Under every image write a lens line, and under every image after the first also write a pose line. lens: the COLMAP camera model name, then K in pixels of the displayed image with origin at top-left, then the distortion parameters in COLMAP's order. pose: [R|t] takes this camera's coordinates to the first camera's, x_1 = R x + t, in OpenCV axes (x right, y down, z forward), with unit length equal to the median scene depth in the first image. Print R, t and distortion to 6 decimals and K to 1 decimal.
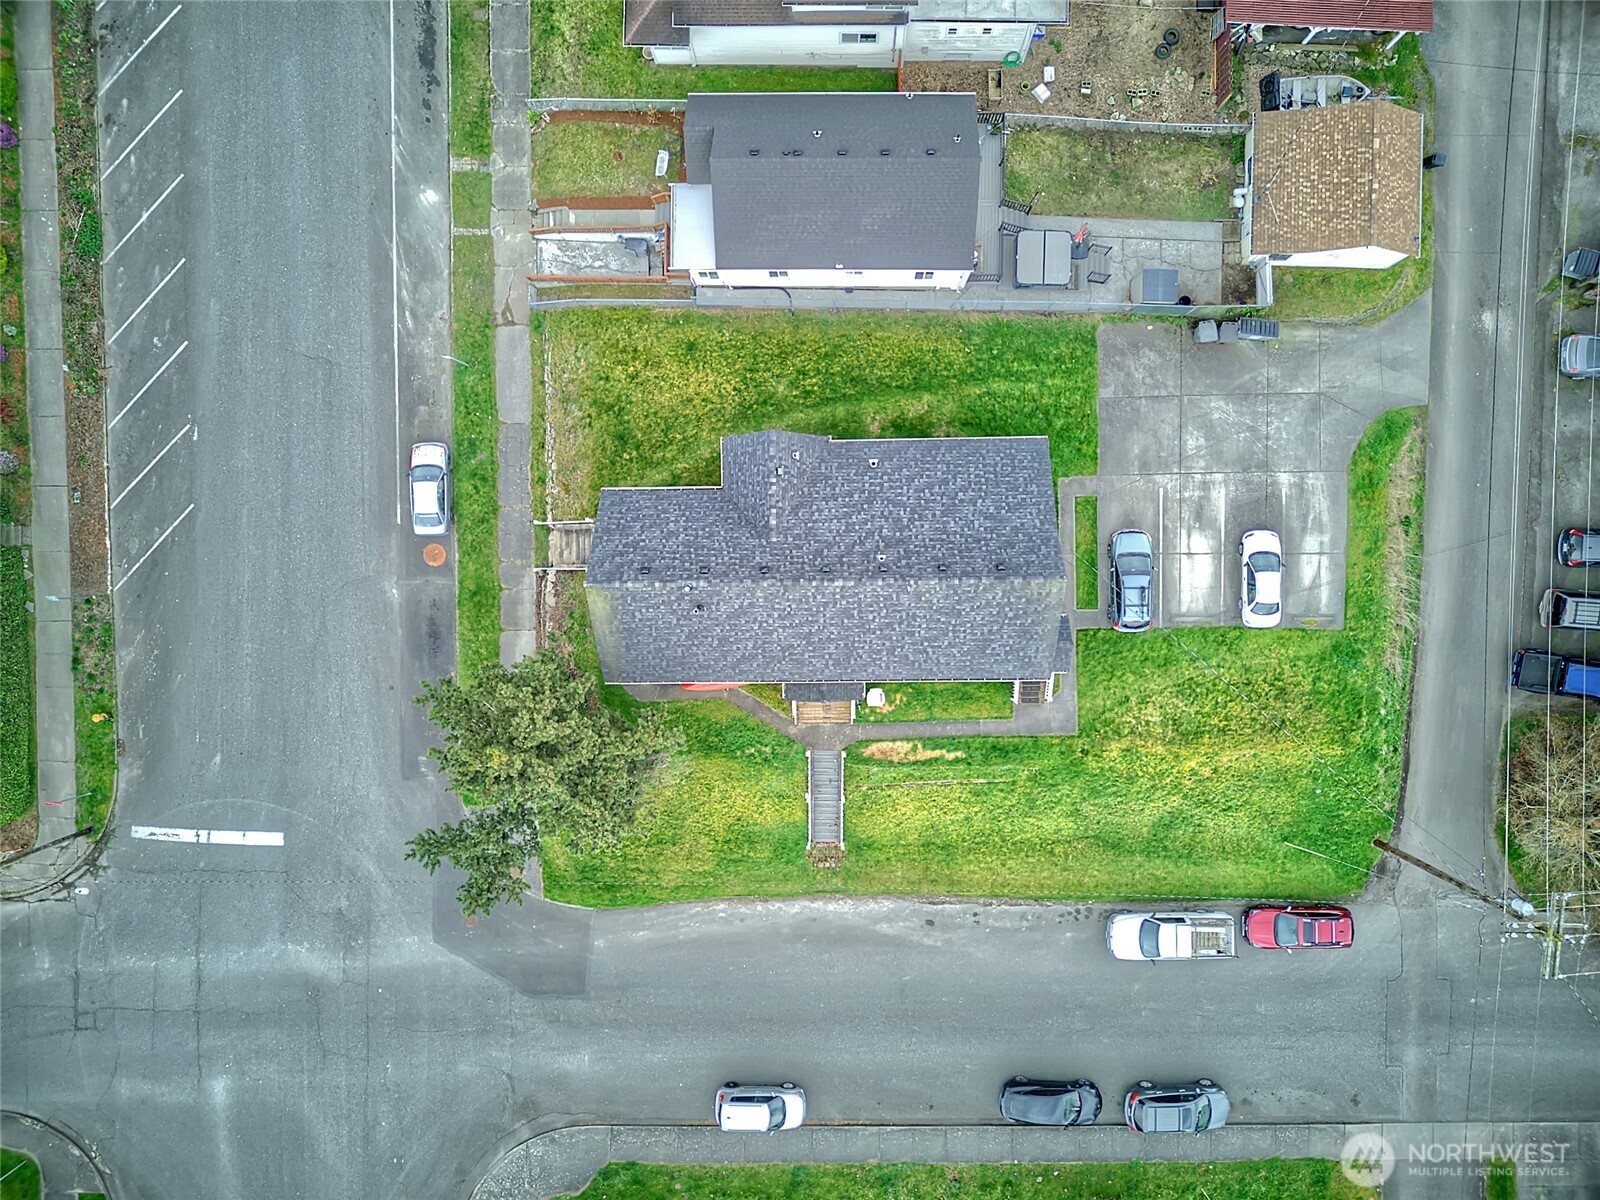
lens RADIAL K [[1159.0, 0, 793.5], [0, 1159.0, 593.4], [0, 0, 1]] dist [0.004246, -0.028663]
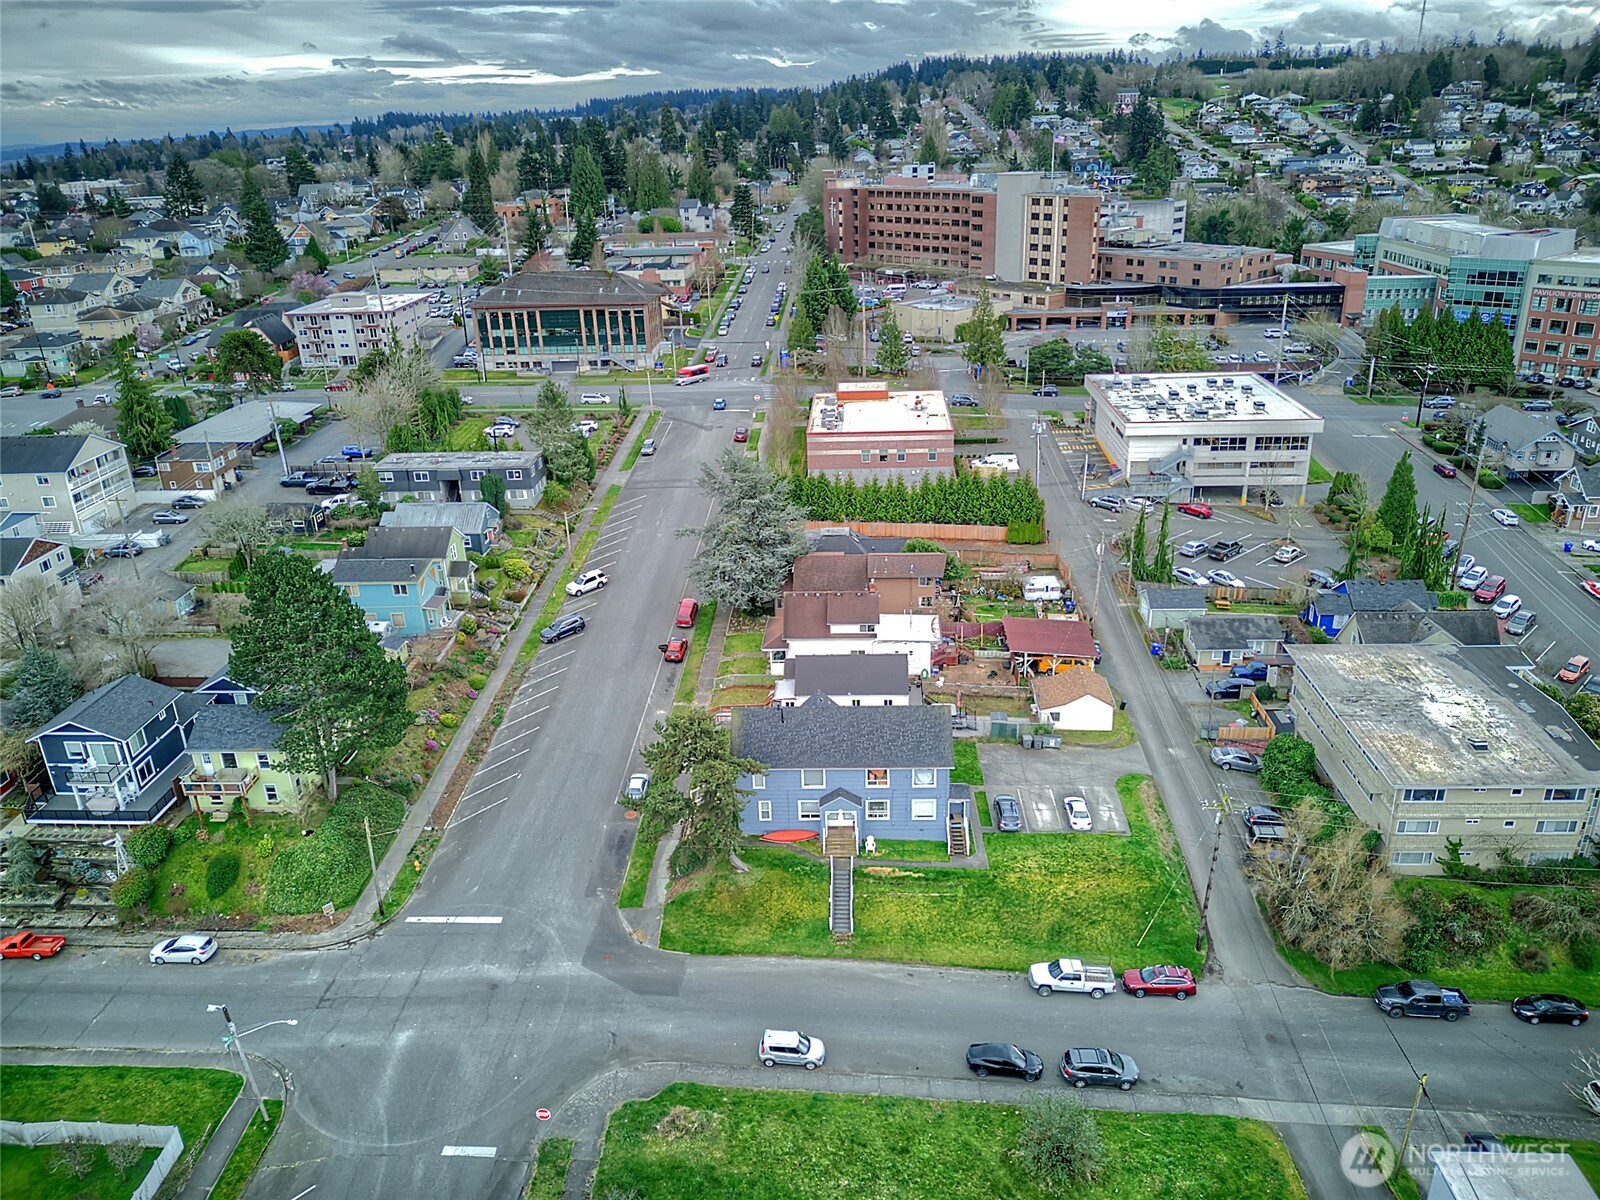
lens RADIAL K [[1159.0, 0, 793.5], [0, 1159.0, 593.4], [0, 0, 1]] dist [0.004246, -0.028663]
pose [[0.998803, 0.021731, -0.043817, 0.022104], [-0.048791, 0.380462, -0.923508, 1.518460], [-0.003398, 0.924541, 0.381067, -0.026848]]
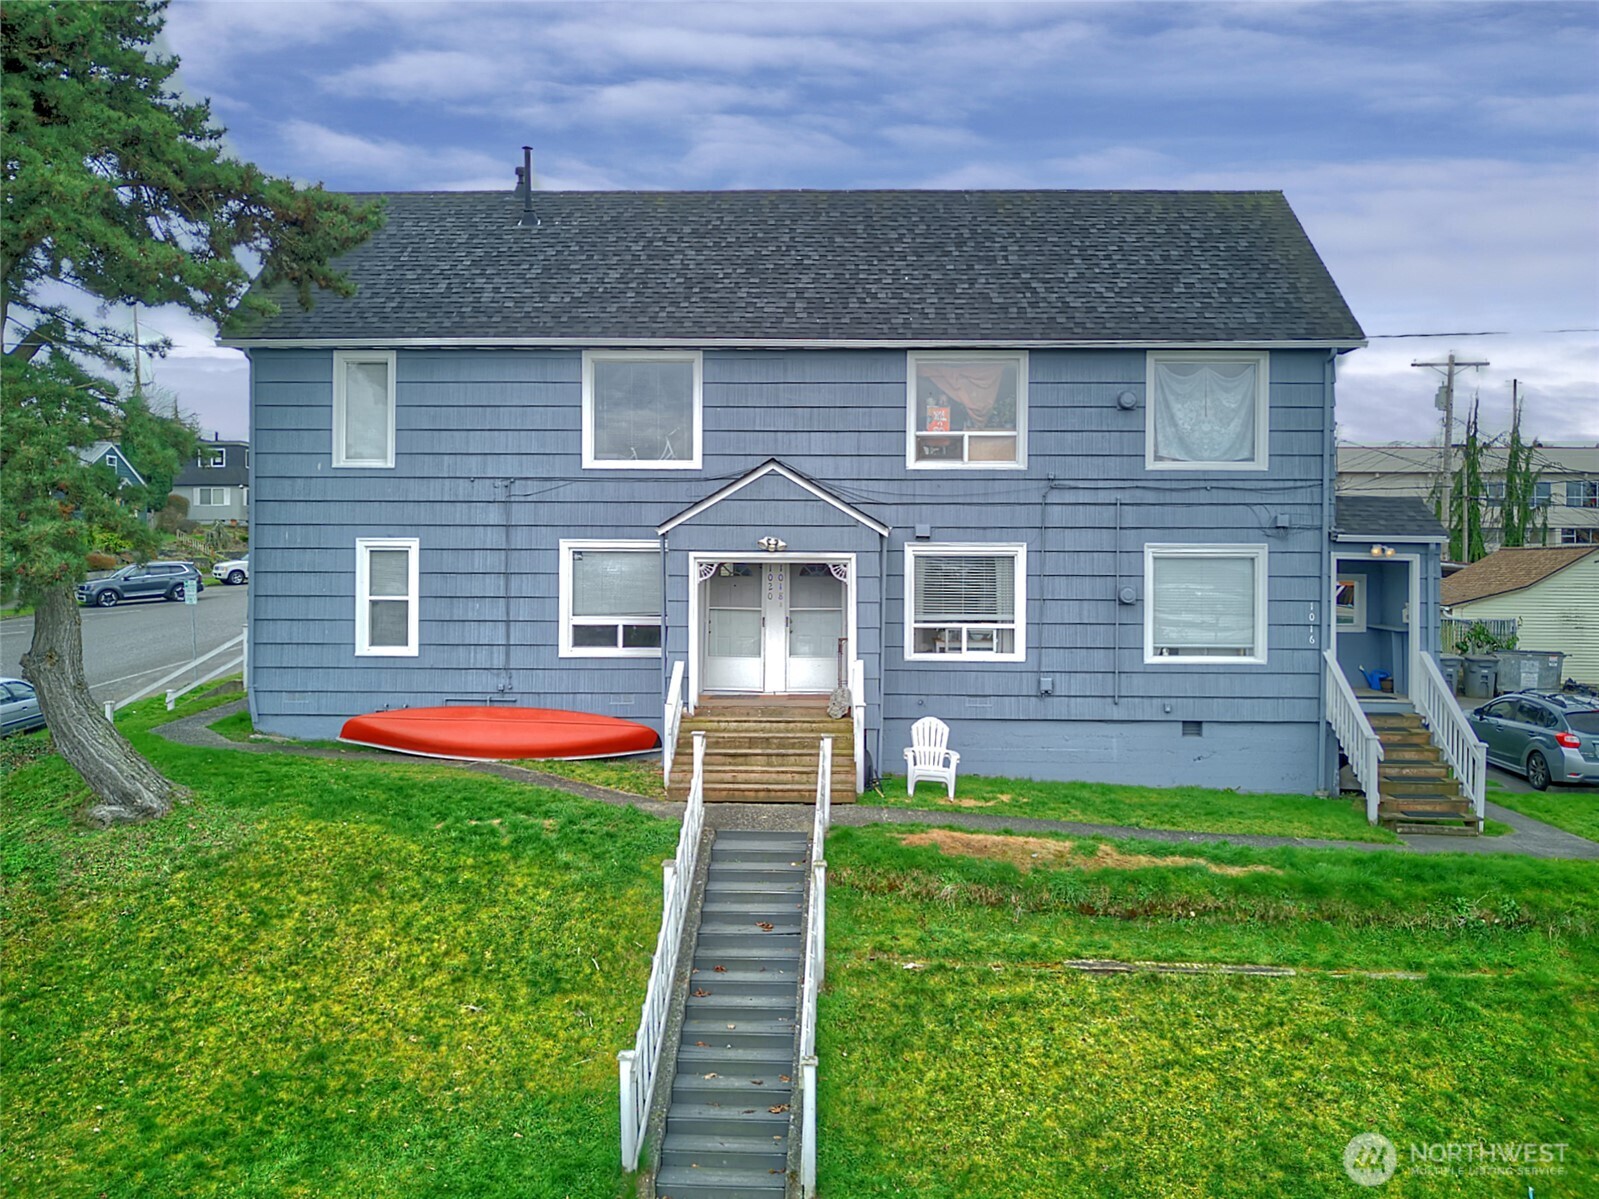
lens RADIAL K [[1278.2, 0, 812.6], [0, 1278.2, 577.0], [0, 0, 1]] dist [-0.020590, -0.008125]
pose [[0.998551, 0.042254, -0.033328, 0.046199], [-0.033650, 0.006915, -0.999410, 0.422359], [-0.041999, 0.999083, 0.008327, 0.910109]]
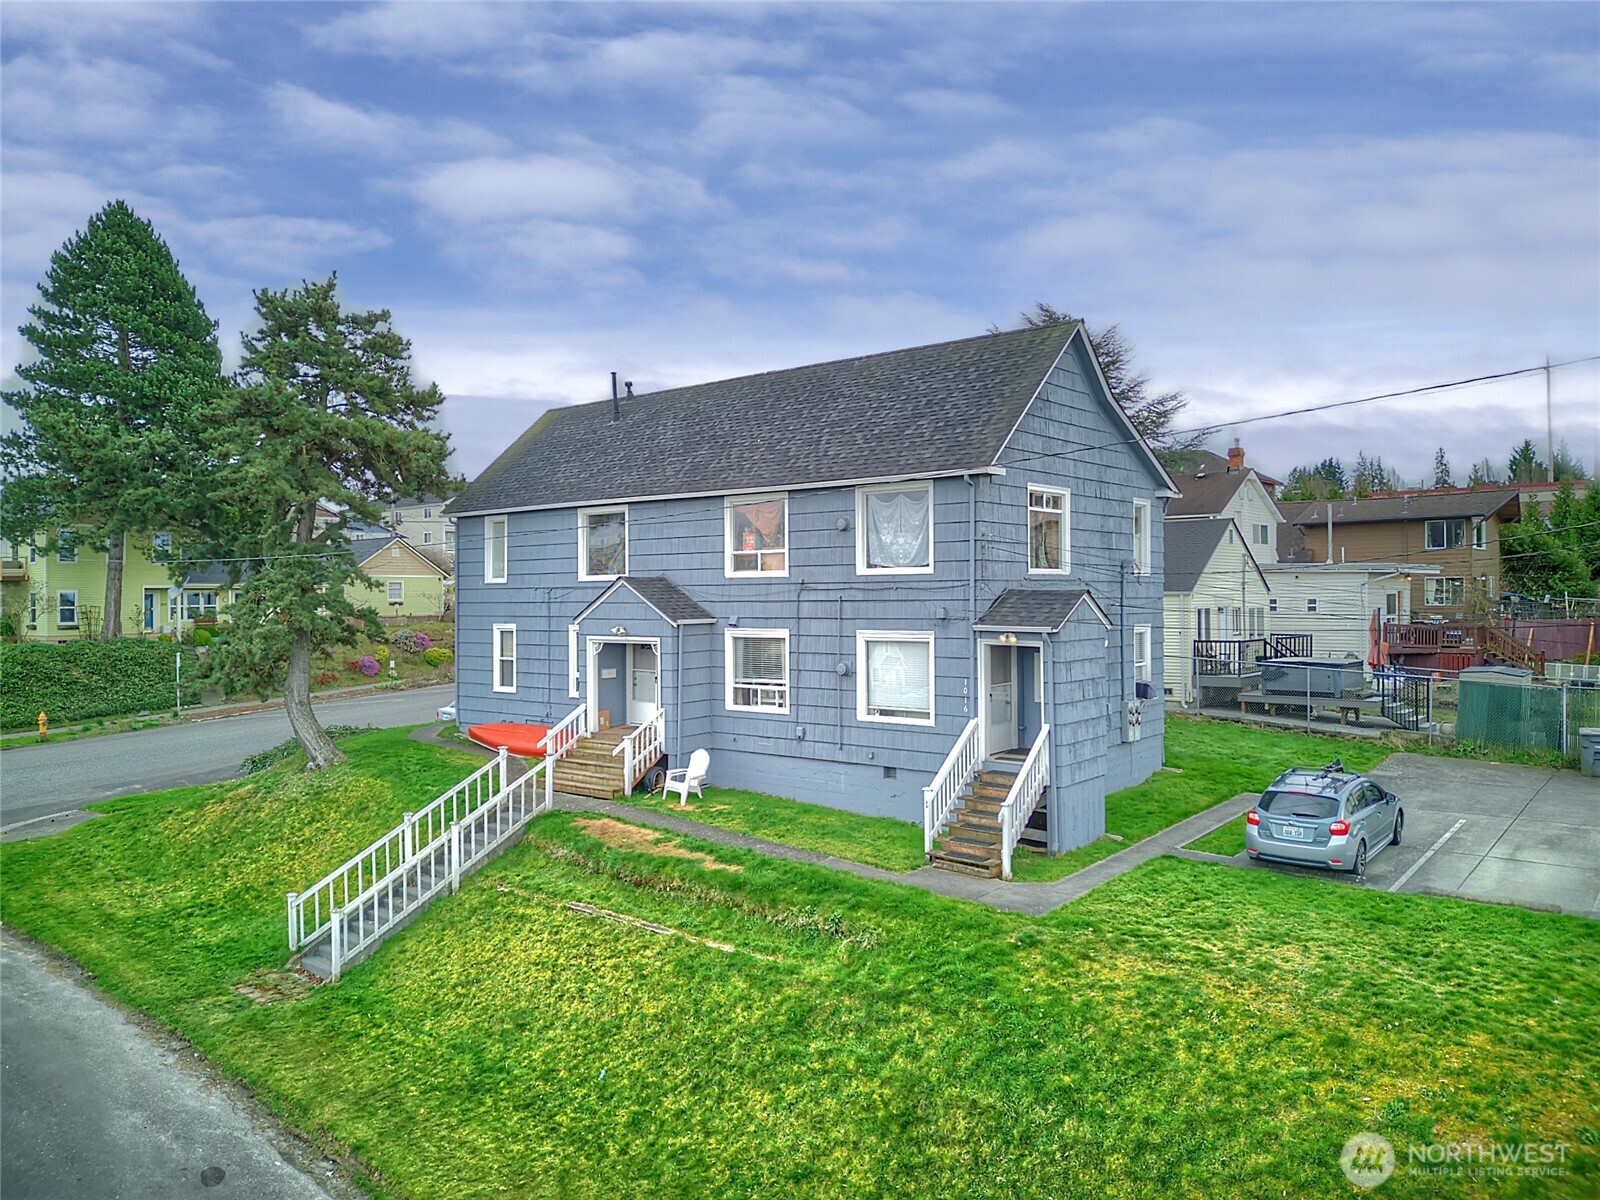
lens RADIAL K [[1159.0, 0, 793.5], [0, 1159.0, 593.4], [0, 0, 1]] dist [0.004246, -0.028663]
pose [[0.762764, 0.029387, -0.646009, 0.392046], [-0.646339, 0.002356, -0.763047, 0.406573], [-0.020902, 0.999565, 0.020791, 0.877089]]
